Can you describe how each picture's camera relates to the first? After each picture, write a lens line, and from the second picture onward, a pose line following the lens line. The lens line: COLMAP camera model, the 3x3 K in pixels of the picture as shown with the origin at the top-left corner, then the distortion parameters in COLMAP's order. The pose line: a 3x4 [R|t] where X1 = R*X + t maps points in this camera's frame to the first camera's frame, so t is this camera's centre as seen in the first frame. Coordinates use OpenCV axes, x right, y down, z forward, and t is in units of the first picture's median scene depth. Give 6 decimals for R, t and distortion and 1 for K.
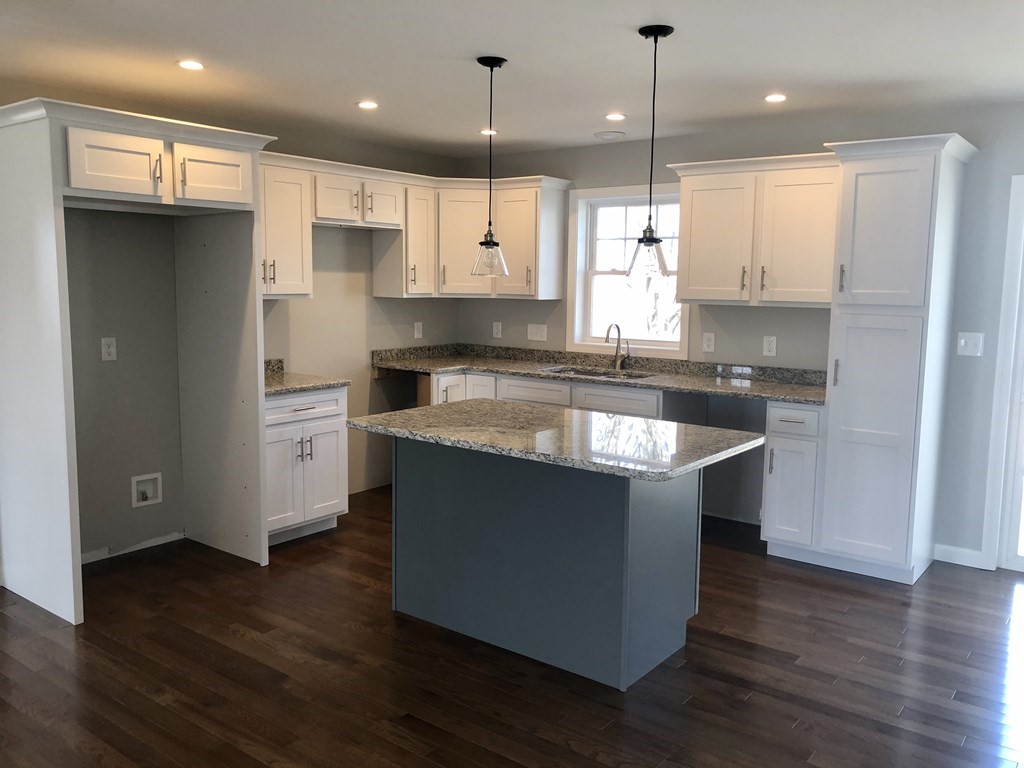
lens RADIAL K [[838.9, 0, 508.9], [0, 838.9, 376.1], [0, 0, 1]] dist [0.054925, -0.043546]
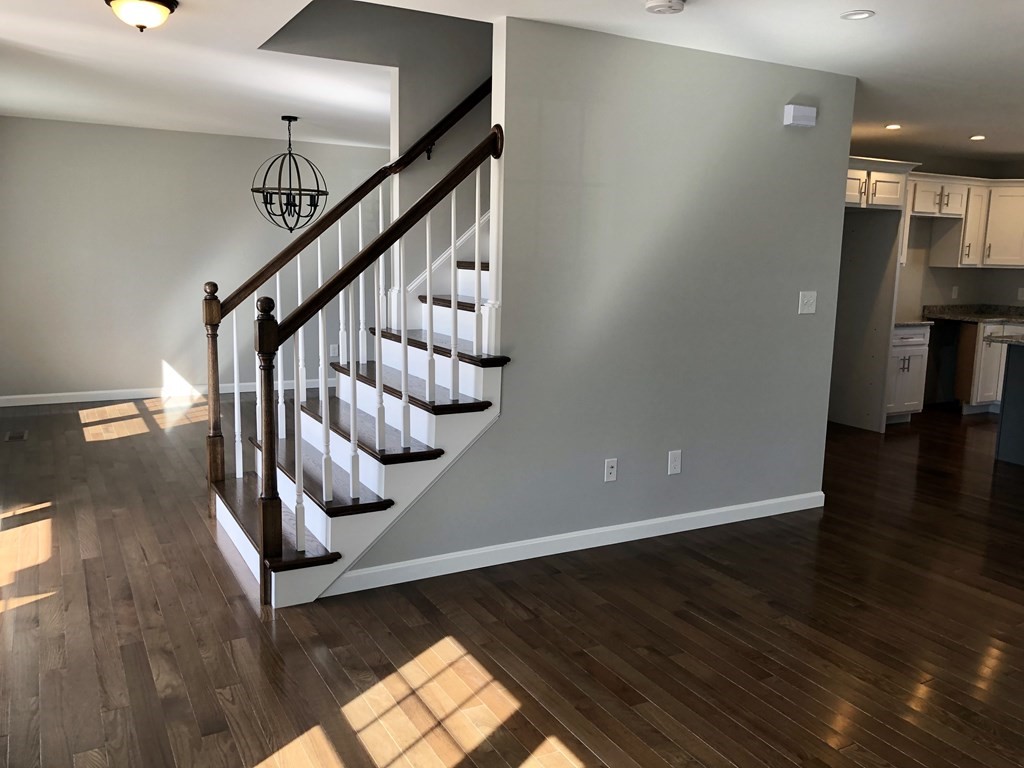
lens RADIAL K [[838.9, 0, 530.7], [0, 838.9, 378.6], [0, 0, 1]] dist [0.054925, -0.043546]
pose [[0.926964, 0.070026, -0.368556, -0.299497], [-0.059122, 0.997416, 0.040811, 0.088679], [0.370462, -0.016041, 0.928709, -0.675244]]
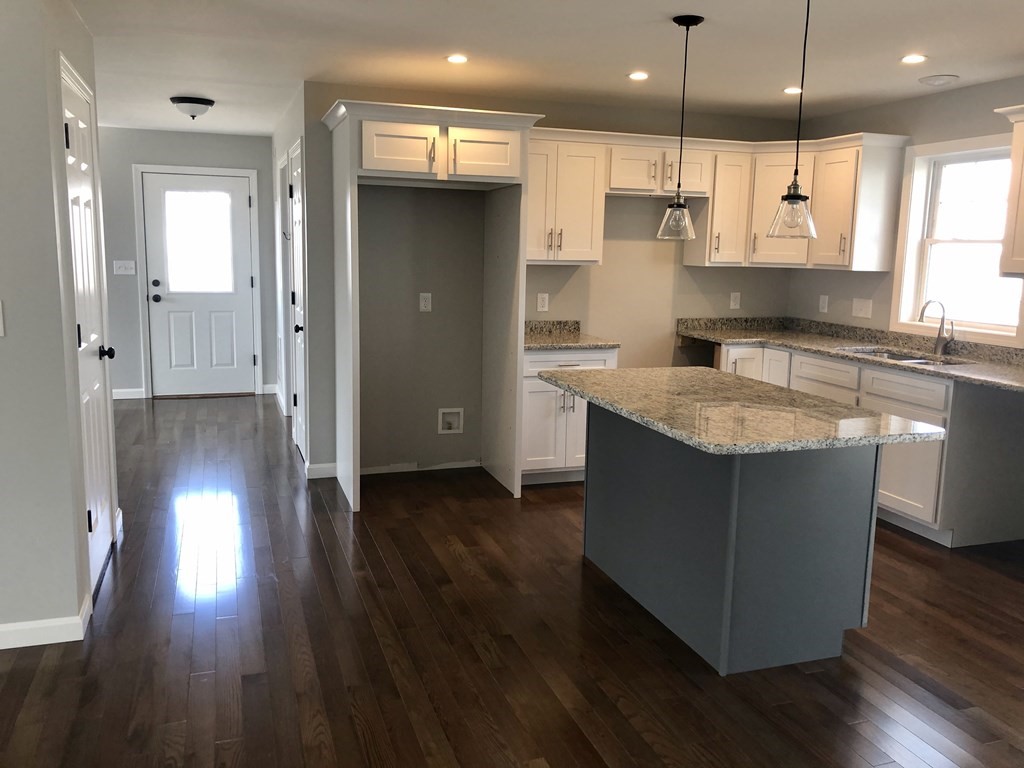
lens RADIAL K [[838.9, 0, 518.3], [0, 838.9, 376.0], [0, 0, 1]] dist [0.054925, -0.043546]
pose [[0.840423, 0.091111, -0.534217, 0.278969], [-0.076271, 0.995840, 0.049852, 0.004027], [0.536537, -0.001152, 0.843876, 0.045744]]
